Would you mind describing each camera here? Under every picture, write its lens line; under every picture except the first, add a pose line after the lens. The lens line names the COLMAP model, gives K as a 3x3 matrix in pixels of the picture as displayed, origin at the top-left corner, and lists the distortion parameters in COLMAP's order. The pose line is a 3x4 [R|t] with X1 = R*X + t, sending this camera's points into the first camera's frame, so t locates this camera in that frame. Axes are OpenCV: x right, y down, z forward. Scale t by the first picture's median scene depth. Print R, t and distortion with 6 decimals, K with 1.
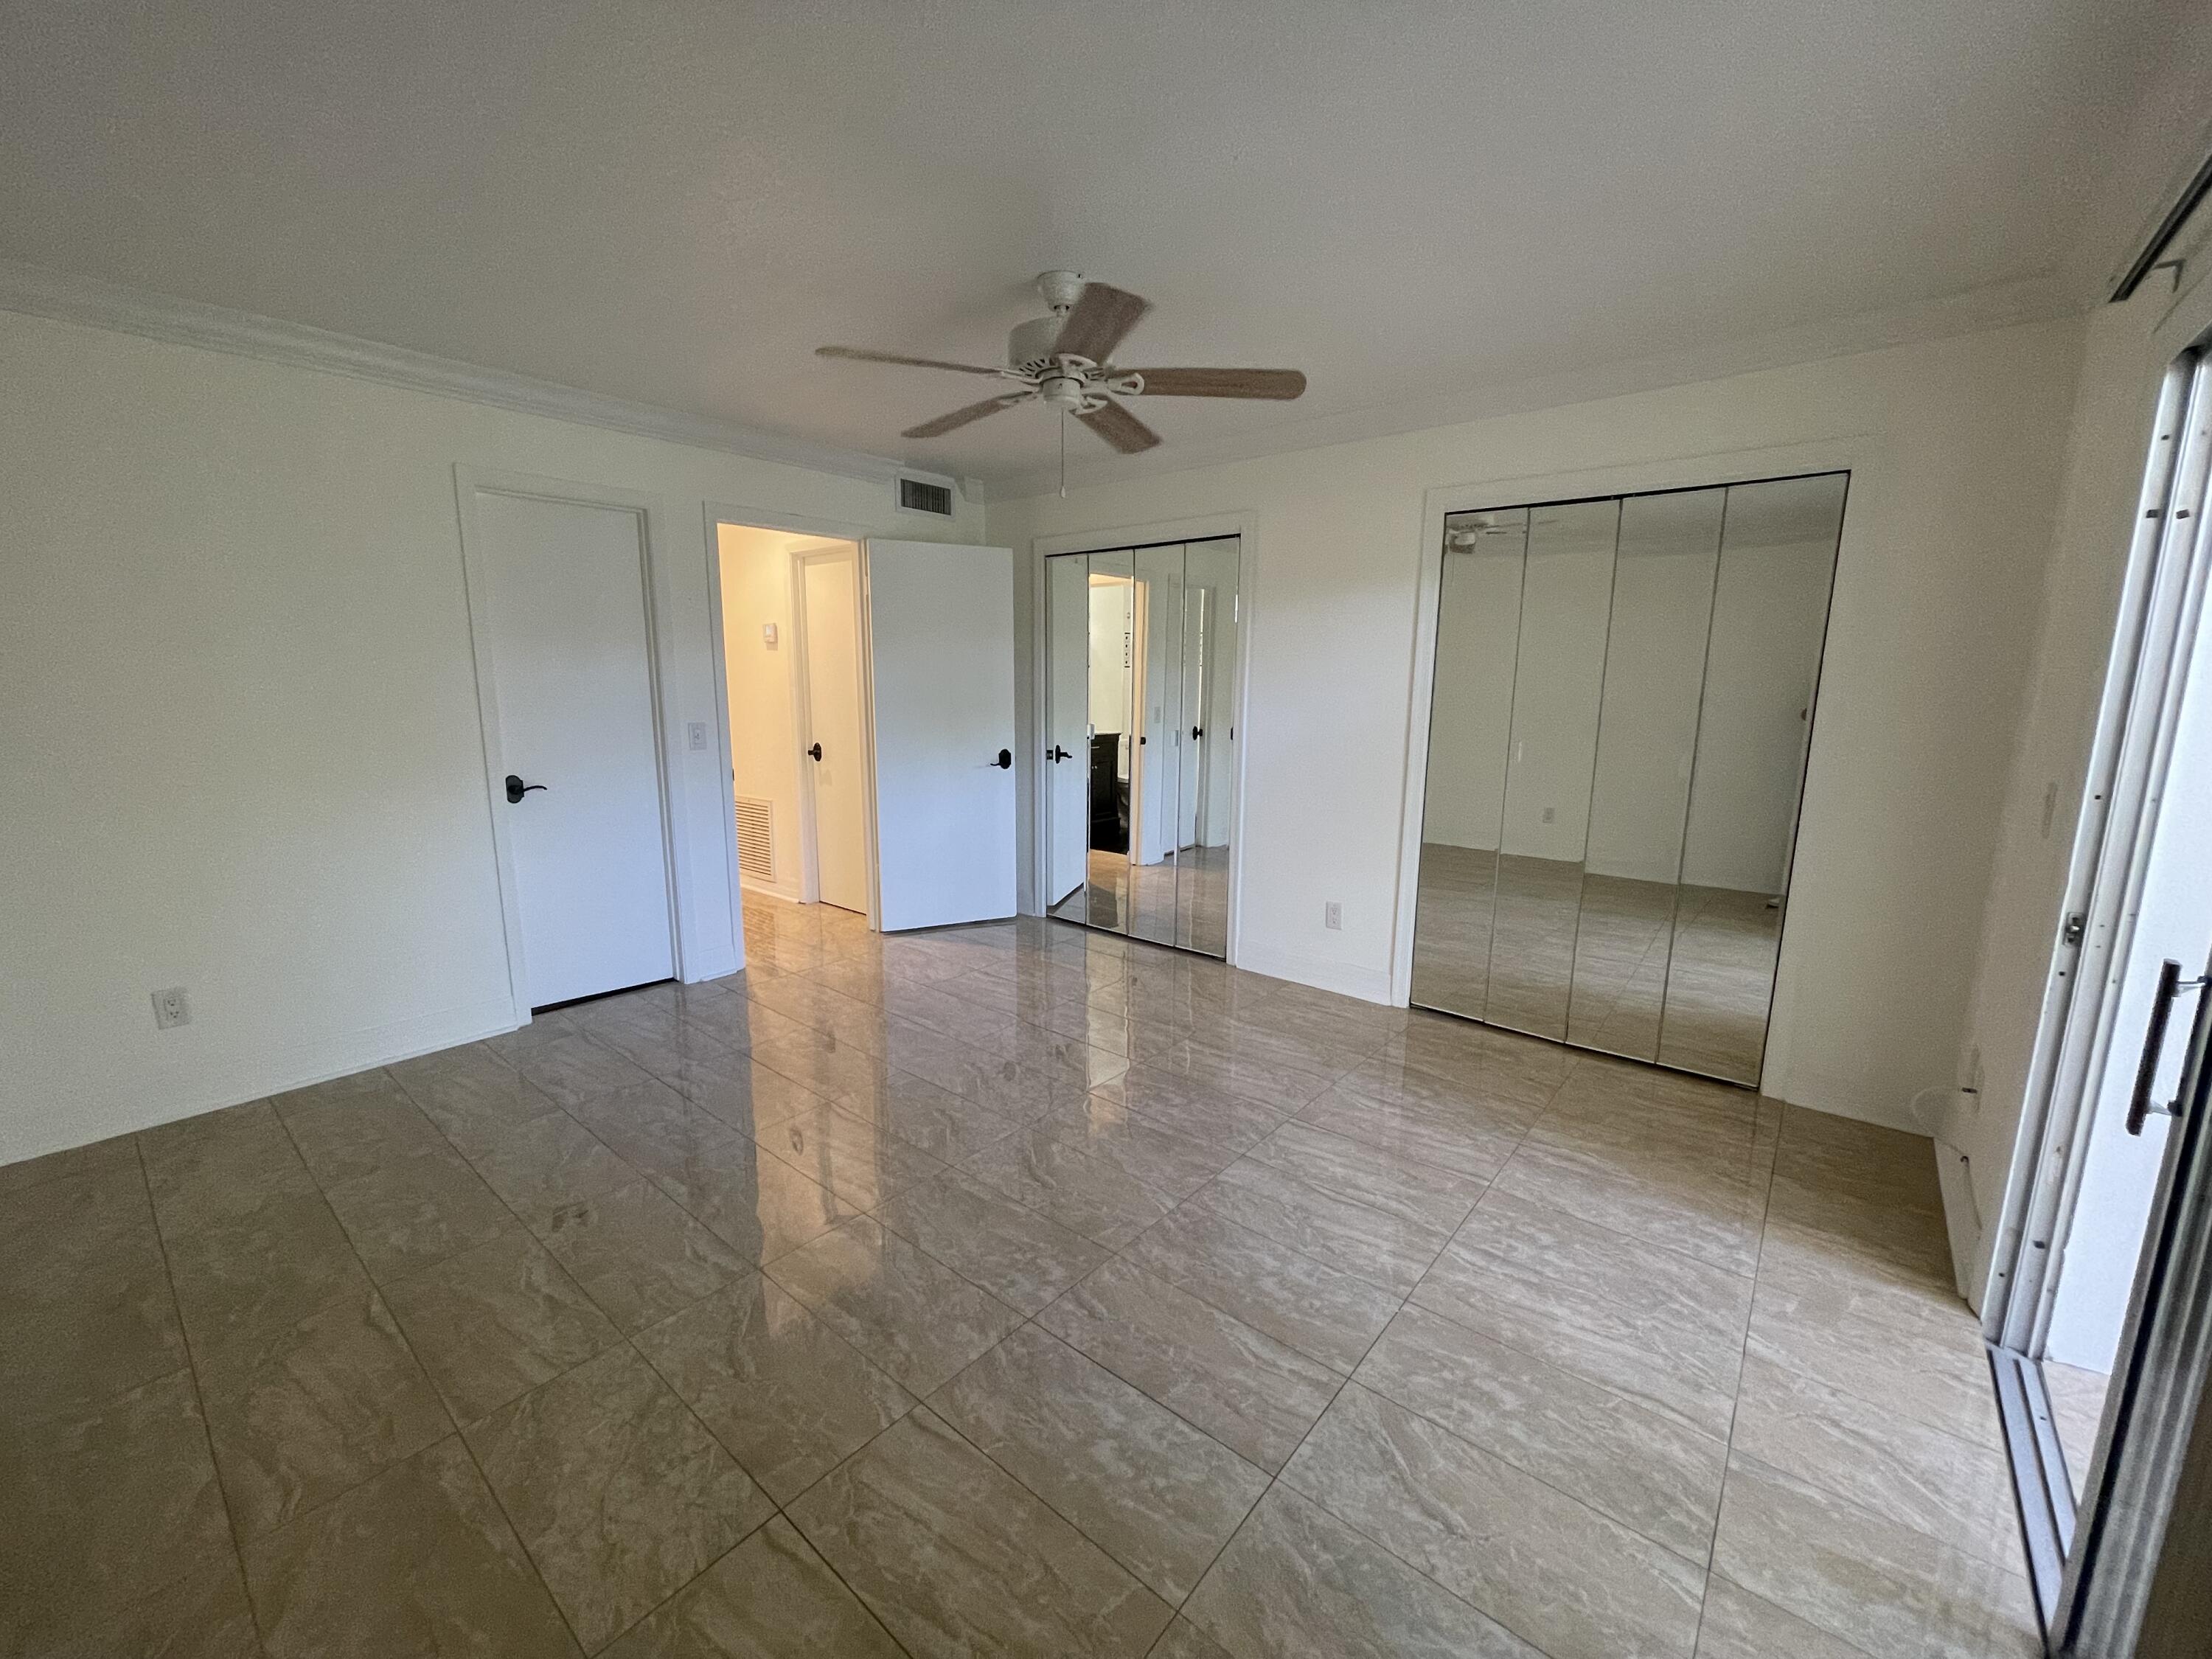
lens RADIAL K [[897.3, 0, 1094.8], [0, 897.3, 829.4], [0, 0, 1]] dist [-0.002546, -0.000160]
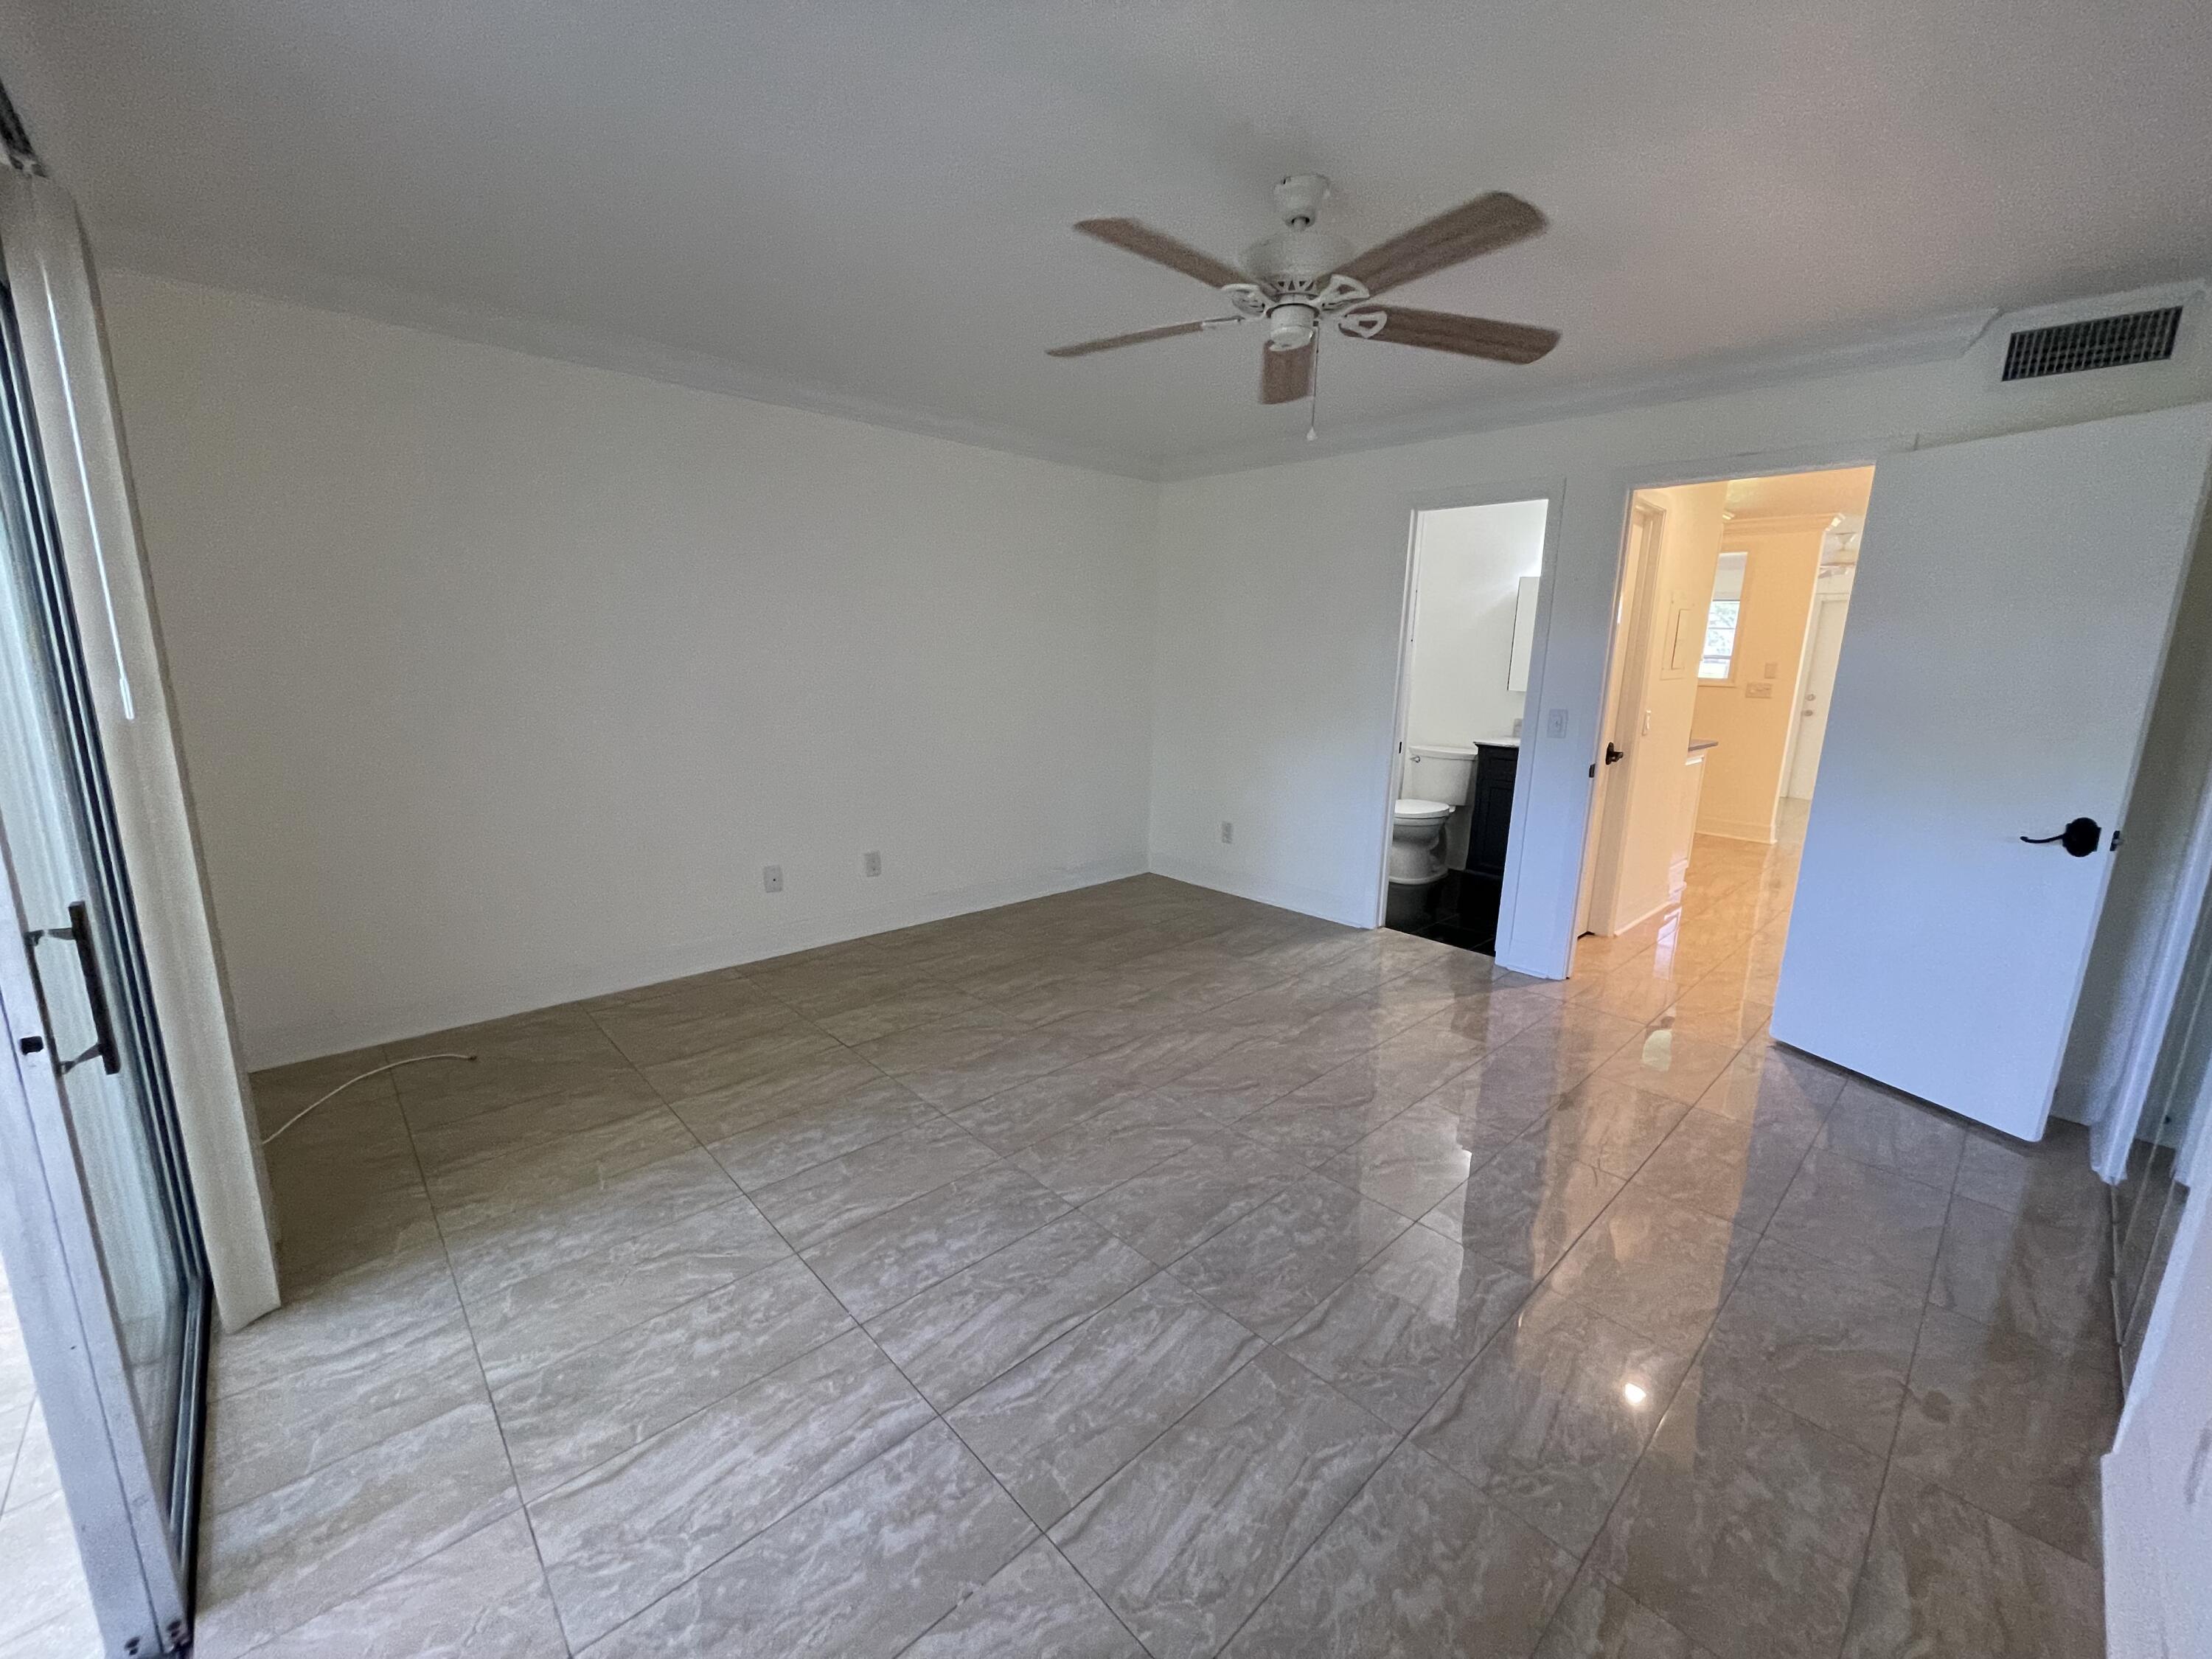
lens RADIAL K [[897.3, 0, 1094.8], [0, 897.3, 829.4], [0, 0, 1]] dist [-0.002546, -0.000160]
pose [[-0.132396, 0.187032, -0.973391, 1.182077], [-0.186128, 0.959875, 0.209752, -0.213941], [0.973564, 0.208946, -0.092272, 1.285243]]
